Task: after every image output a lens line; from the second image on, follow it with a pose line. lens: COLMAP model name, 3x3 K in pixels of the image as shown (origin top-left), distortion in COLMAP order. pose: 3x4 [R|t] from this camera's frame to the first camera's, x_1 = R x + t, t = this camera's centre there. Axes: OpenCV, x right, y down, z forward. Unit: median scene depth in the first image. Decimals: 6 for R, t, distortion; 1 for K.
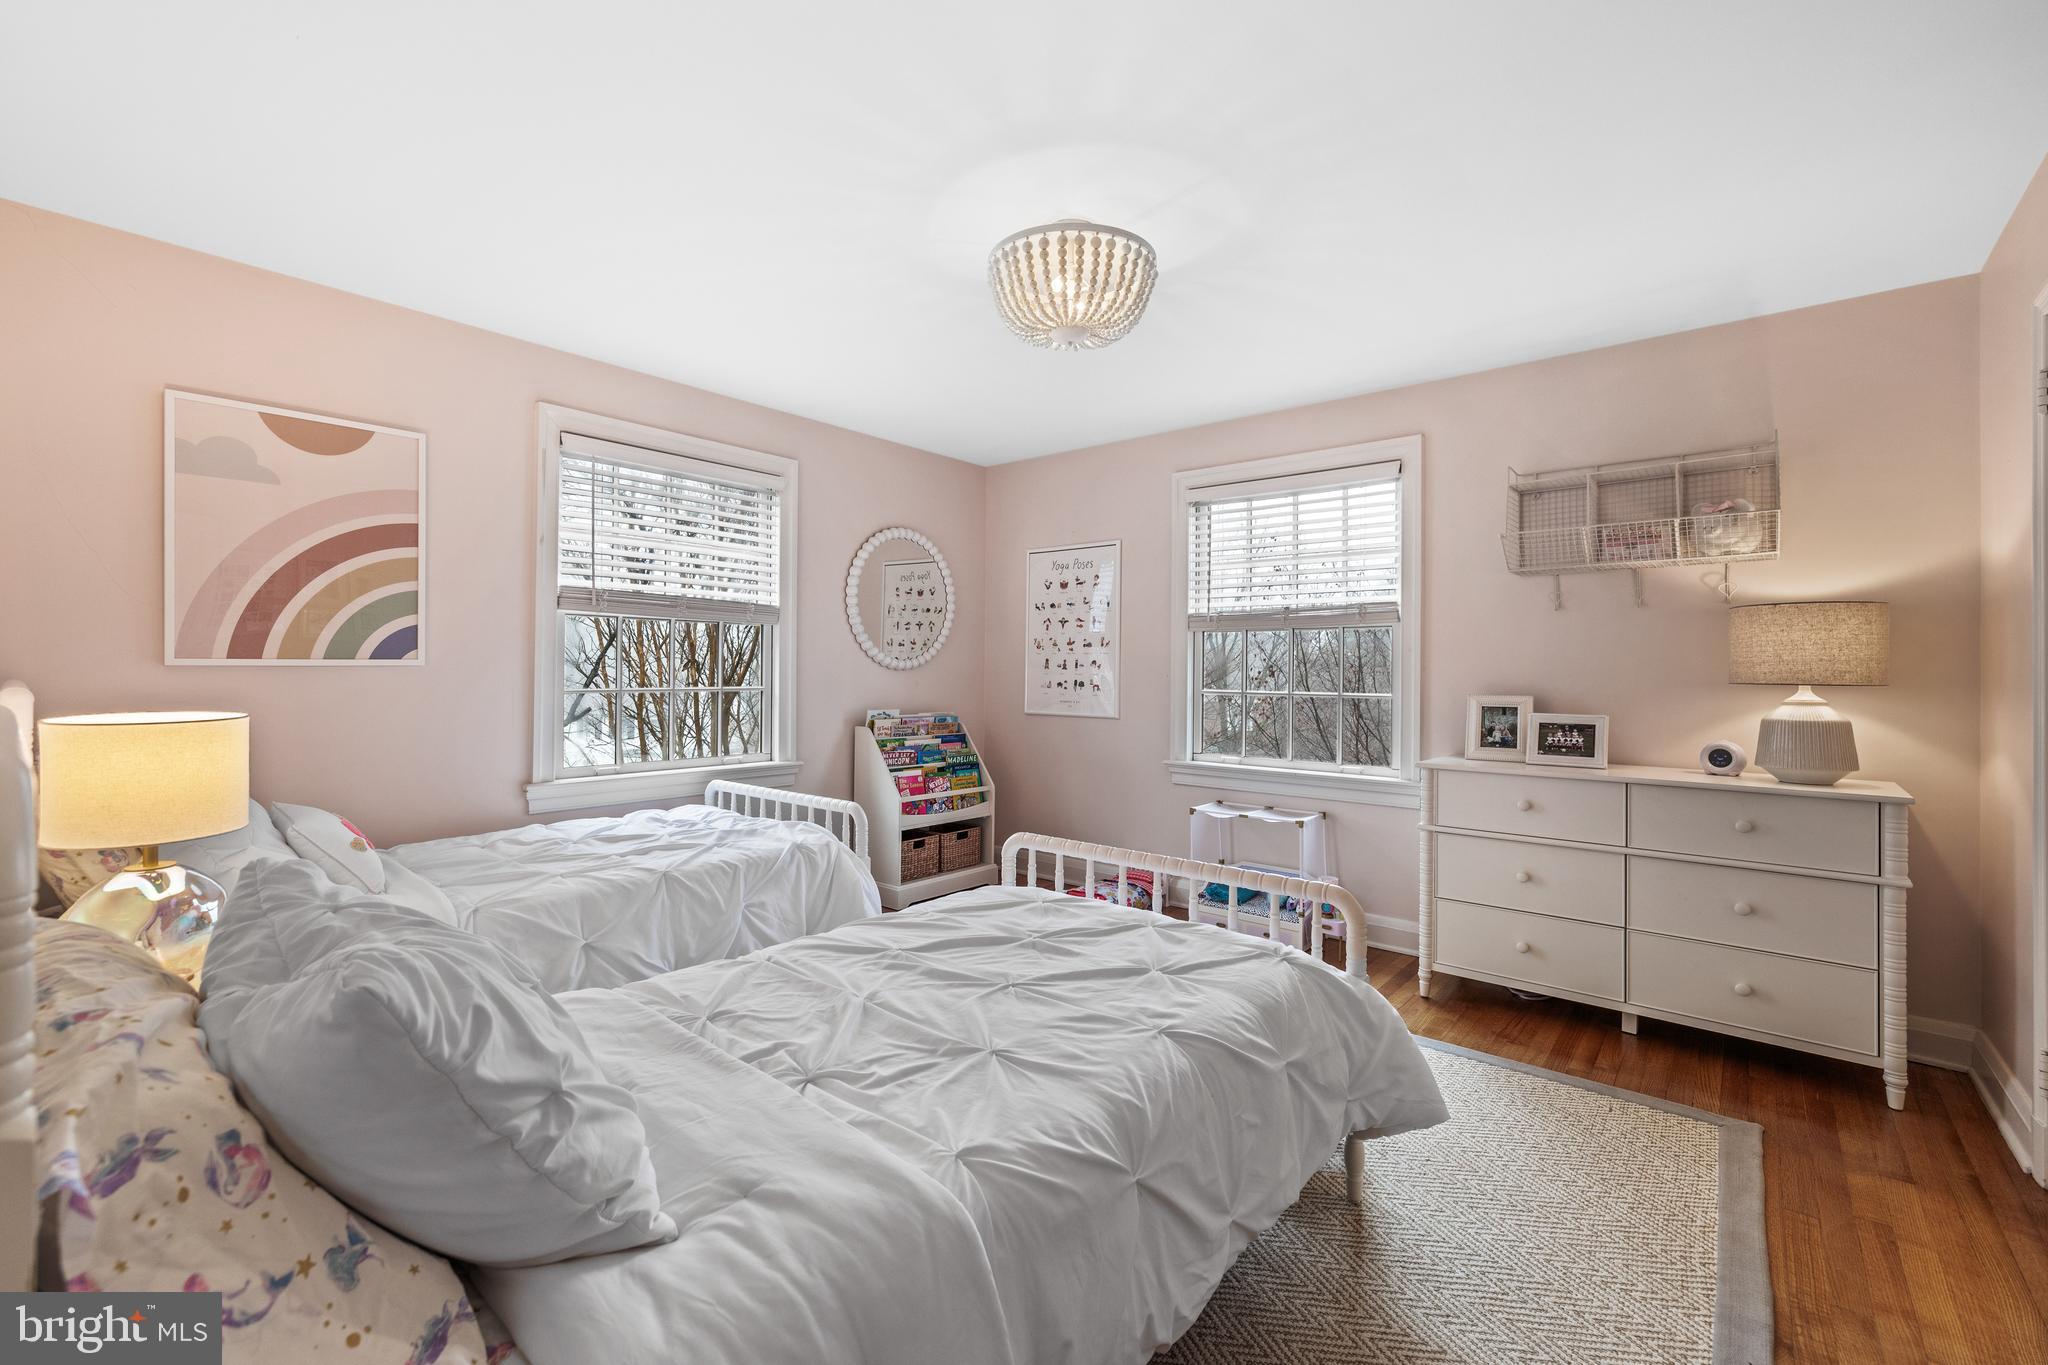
lens RADIAL K [[879.6, 0, 992.1], [0, 879.6, 670.2], [0, 0, 1]] dist [-0.002605, 0.001094]
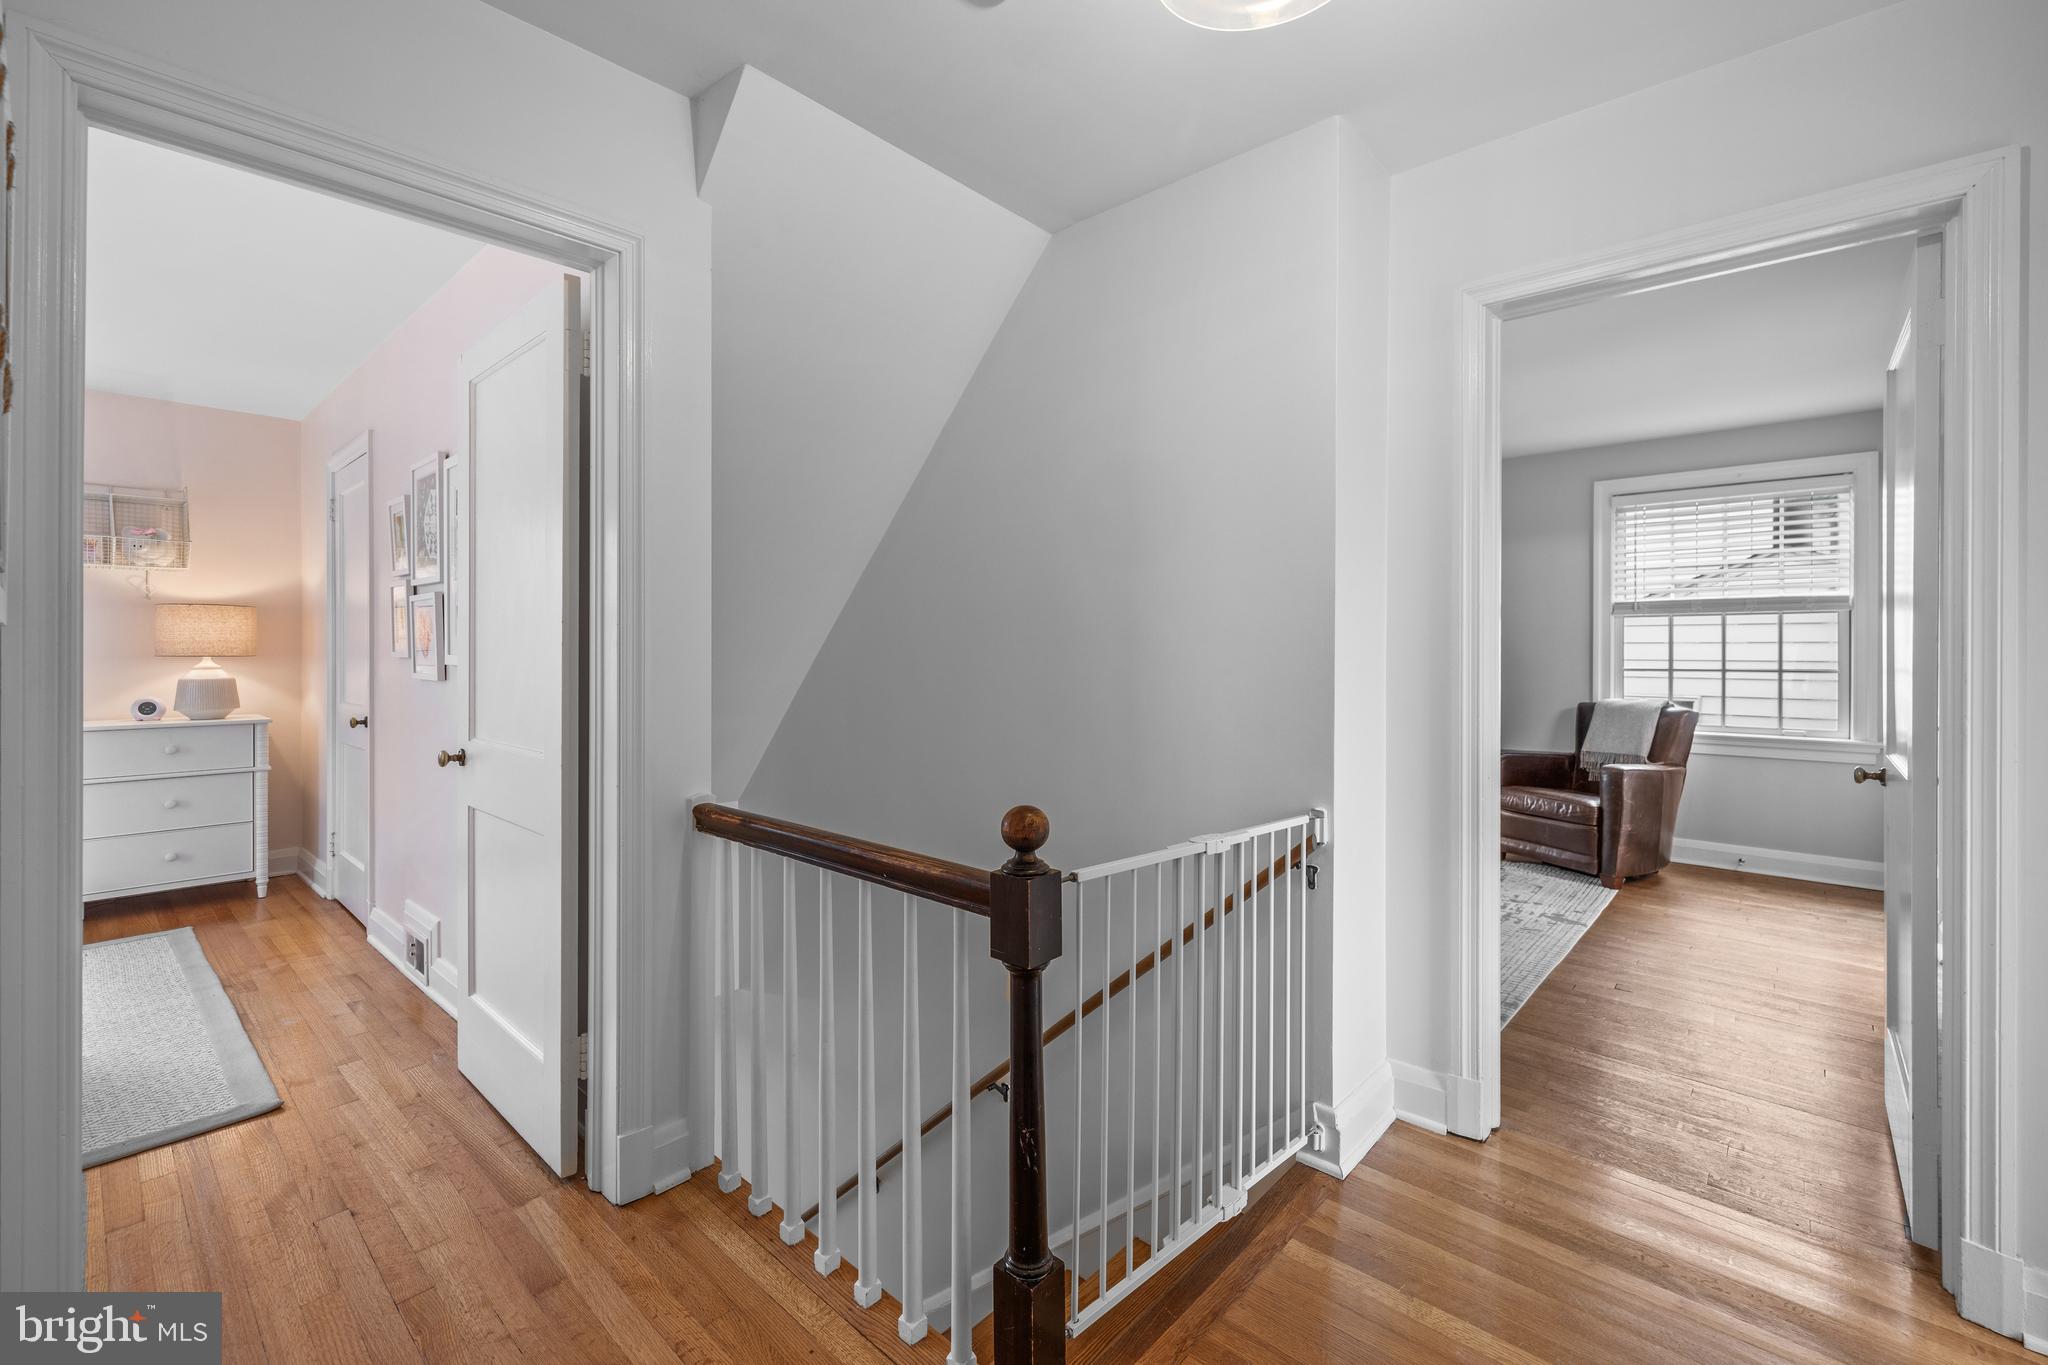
lens RADIAL K [[879.6, 0, 1019.1], [0, 879.6, 644.4], [0, 0, 1]] dist [-0.002605, 0.001094]
pose [[0.030282, -0.005949, 0.999524, -0.557190], [-0.000838, 0.999982, 0.005978, -0.013656], [-0.999541, -0.001018, 0.030276, -0.463510]]
